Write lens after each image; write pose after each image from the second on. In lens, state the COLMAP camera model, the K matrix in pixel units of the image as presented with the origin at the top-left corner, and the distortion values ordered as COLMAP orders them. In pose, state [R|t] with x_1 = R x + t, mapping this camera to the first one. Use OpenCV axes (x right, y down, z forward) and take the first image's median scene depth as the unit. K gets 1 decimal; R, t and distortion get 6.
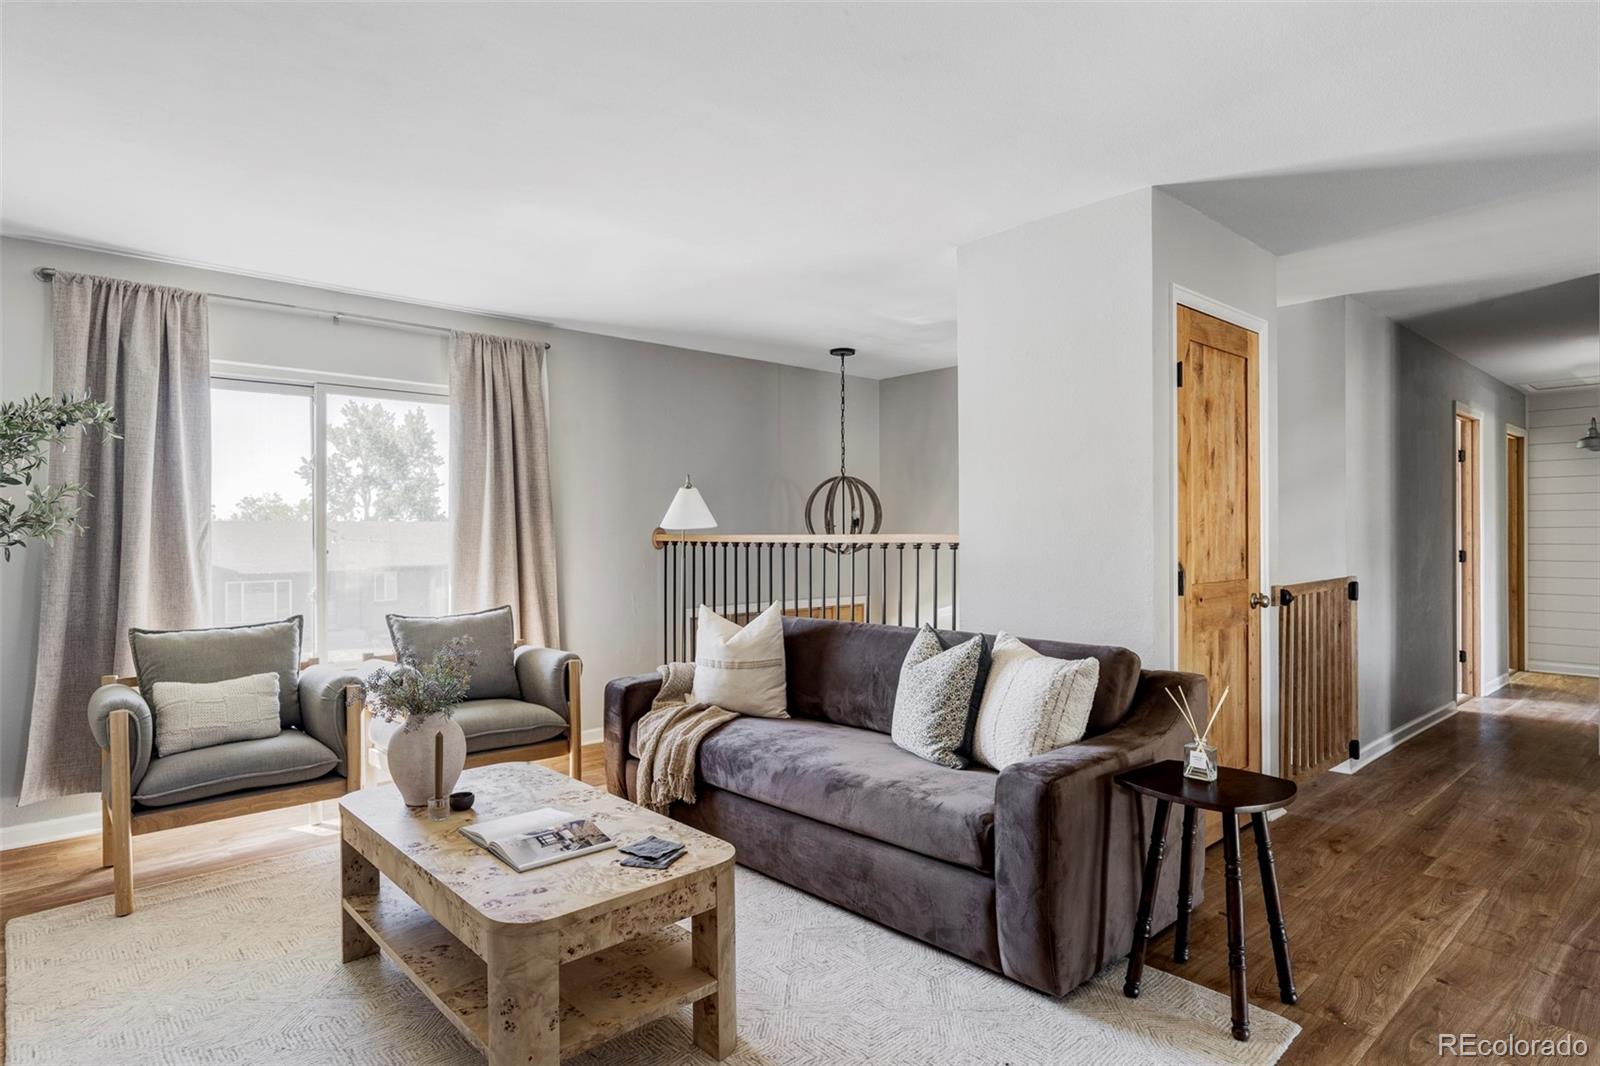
lens RADIAL K [[866.6, 0, 800.0], [0, 866.6, 533.0], [0, 0, 1]] dist [0.002171, -0.001400]
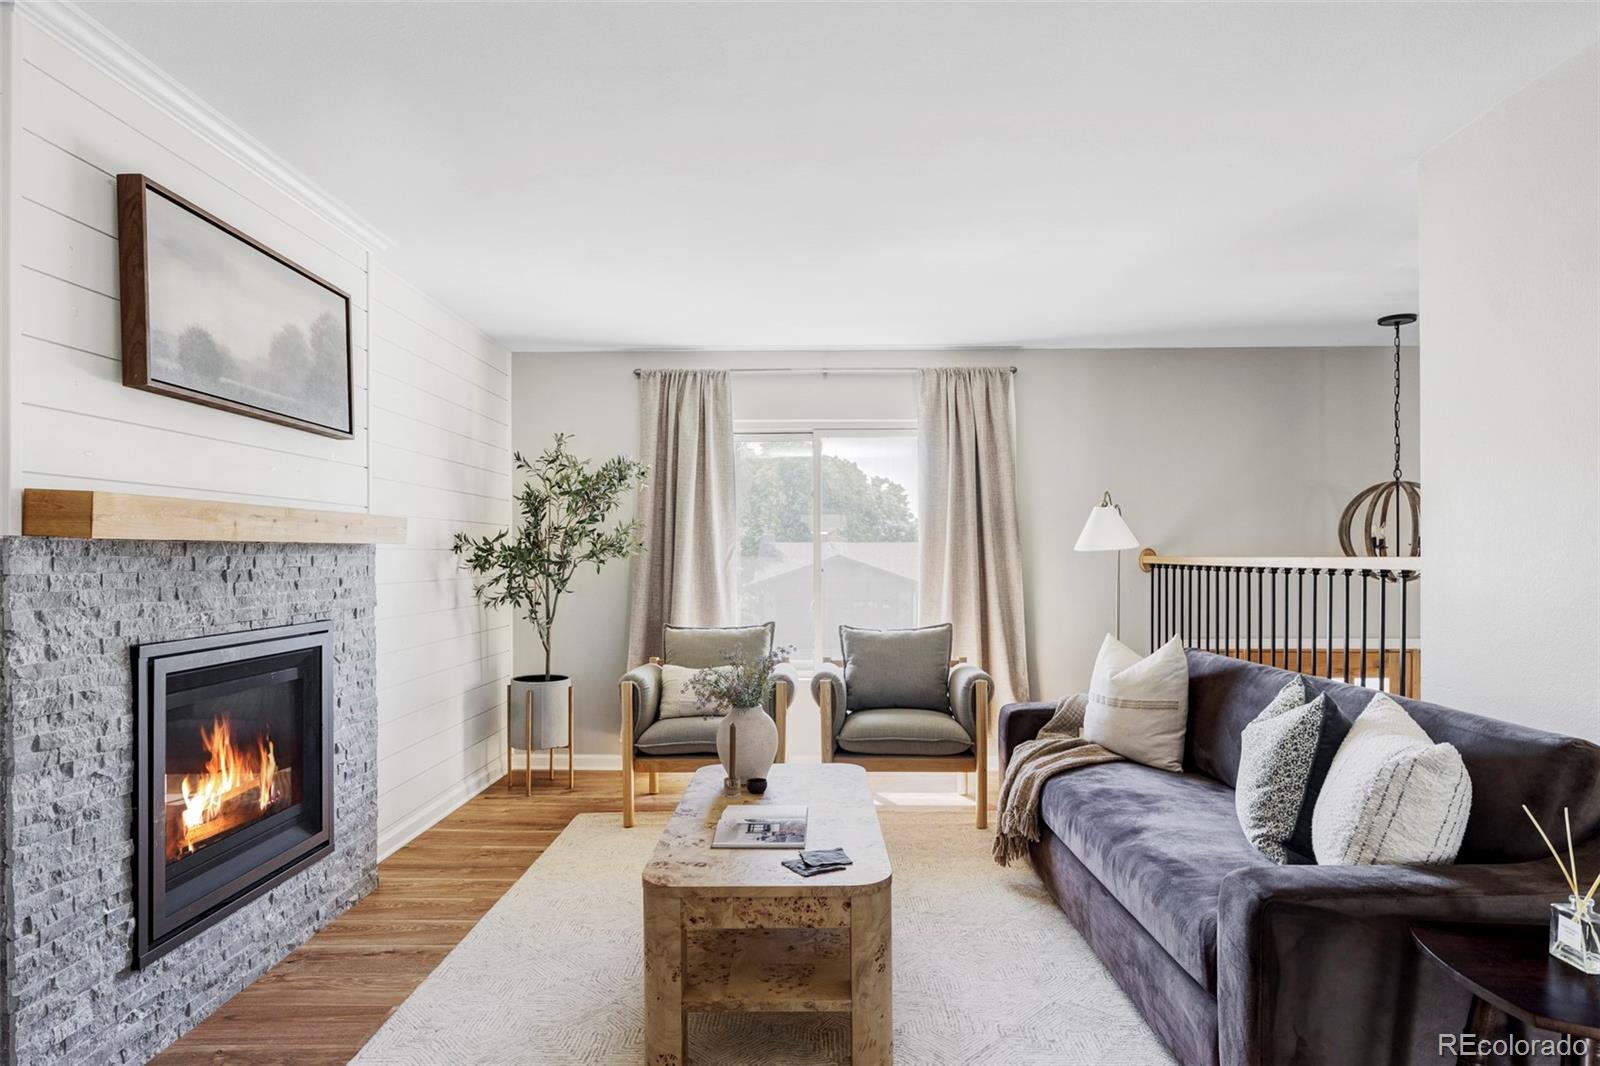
lens RADIAL K [[871.7, 0, 804.2], [0, 871.7, 561.4], [0, 0, 1]] dist [-0.000722, -0.001355]
pose [[0.741270, 0.006958, -0.671171, 0.287971], [-0.000688, 0.999954, 0.009606, -0.002385], [0.671207, -0.006659, 0.741240, 0.113996]]
